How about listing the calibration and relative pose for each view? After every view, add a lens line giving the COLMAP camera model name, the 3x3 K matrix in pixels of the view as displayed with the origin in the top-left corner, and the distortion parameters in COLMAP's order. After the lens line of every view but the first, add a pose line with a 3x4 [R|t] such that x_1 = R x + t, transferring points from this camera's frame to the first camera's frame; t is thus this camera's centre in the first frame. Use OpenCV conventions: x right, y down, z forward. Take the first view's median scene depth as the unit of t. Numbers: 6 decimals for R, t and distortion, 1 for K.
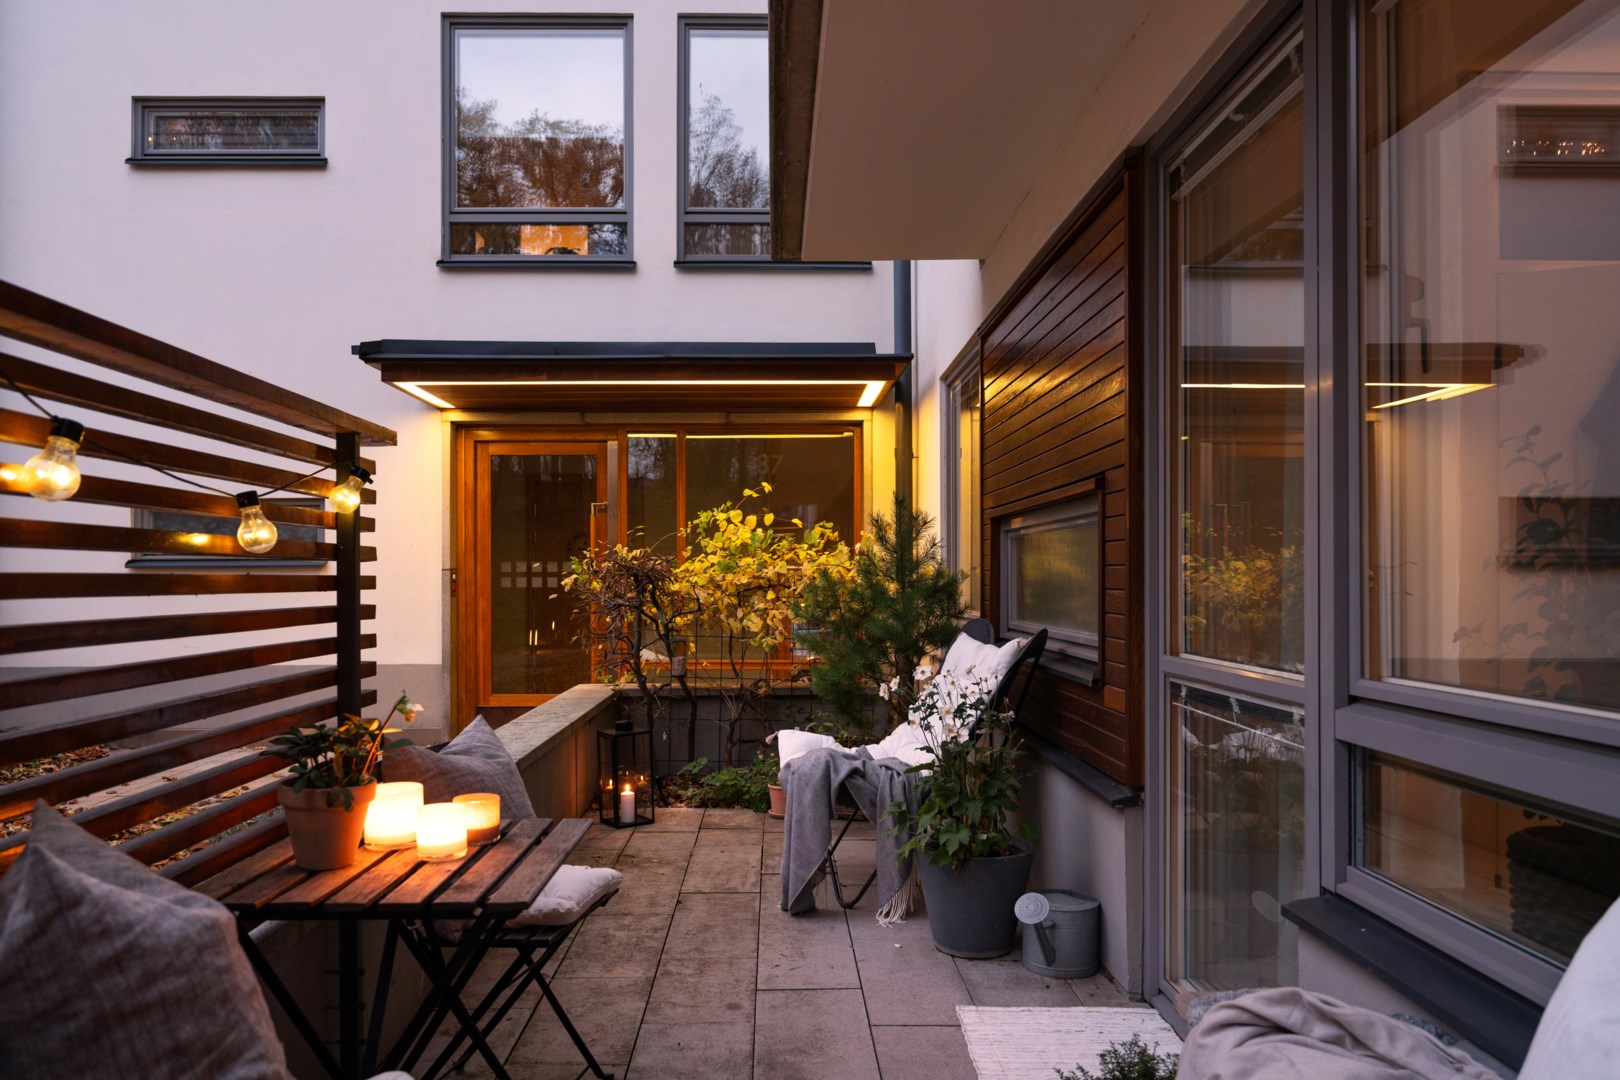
lens RADIAL K [[1089.5, 0, 805.4], [0, 1089.5, 576.4], [0, 0, 1]] dist [-0.009538, -0.000367]
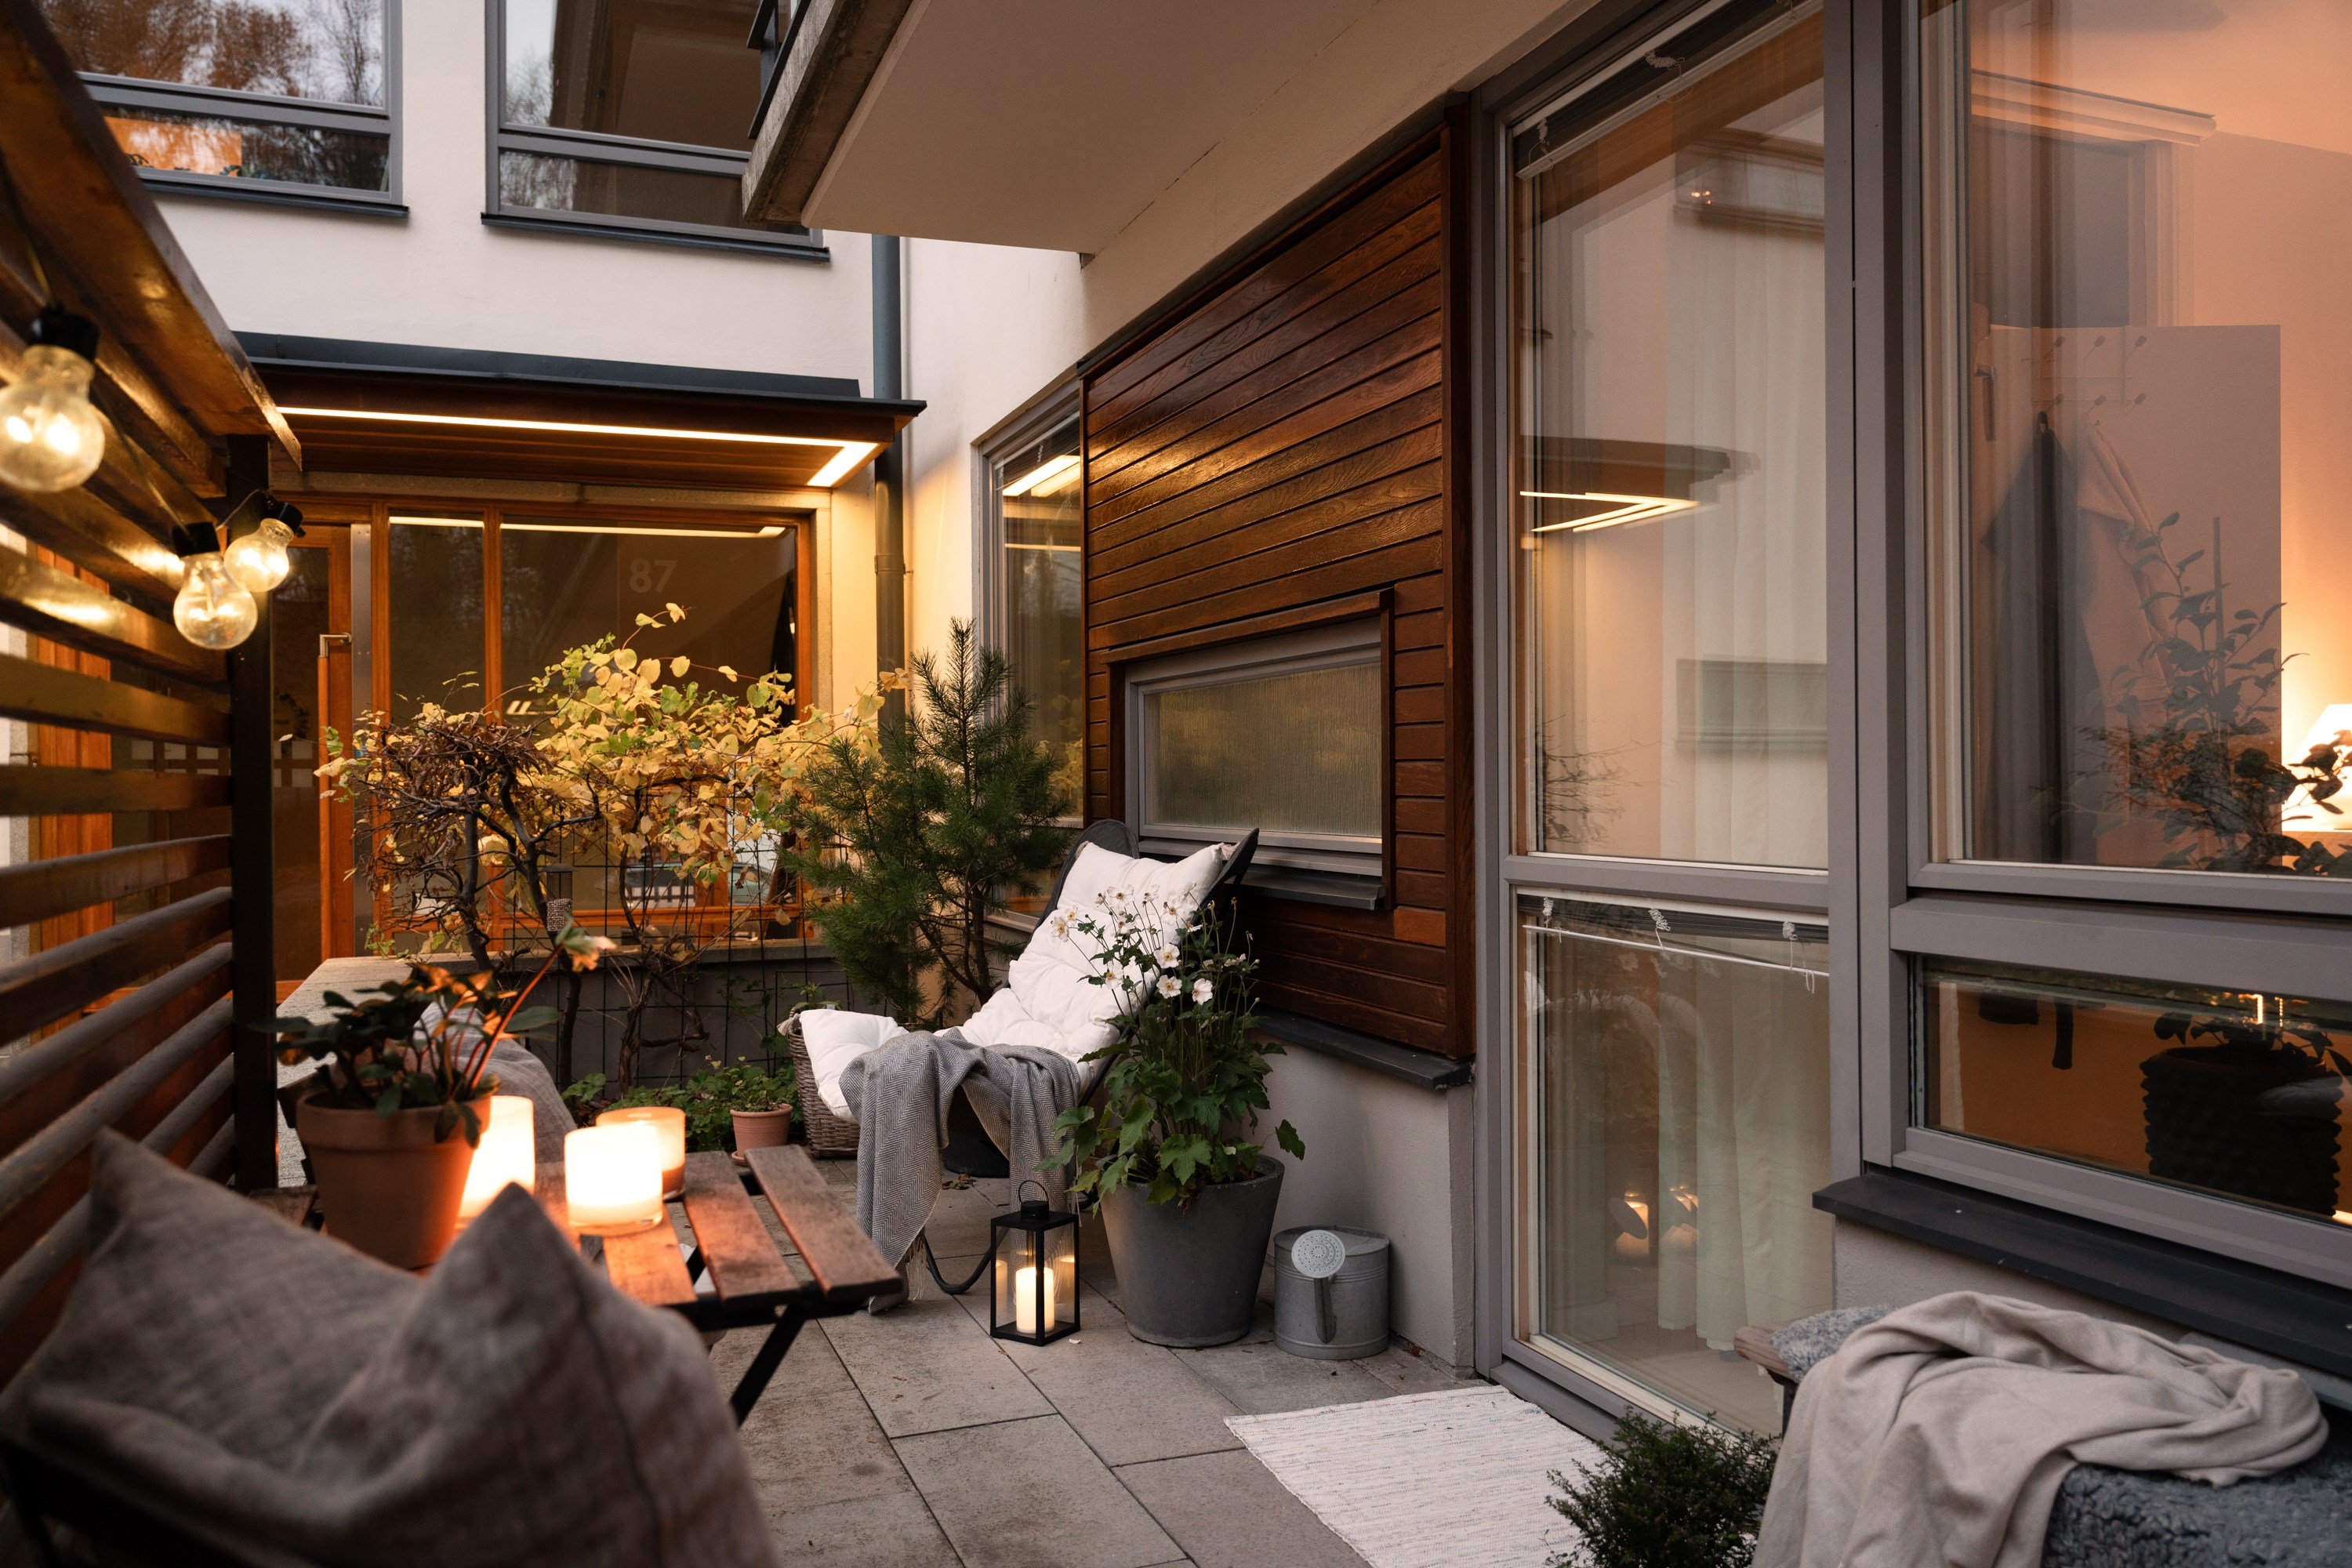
lens RADIAL K [[1727.5, 0, 1176.0], [0, 1727.5, 784.0], [0, 0, 1]] dist [-0.004759, -0.000257]
pose [[0.940027, -0.004923, 0.341065, -0.205407], [0.004895, 0.999988, 0.000943, 0.023894], [-0.341066, 0.000783, 0.940039, 0.063462]]
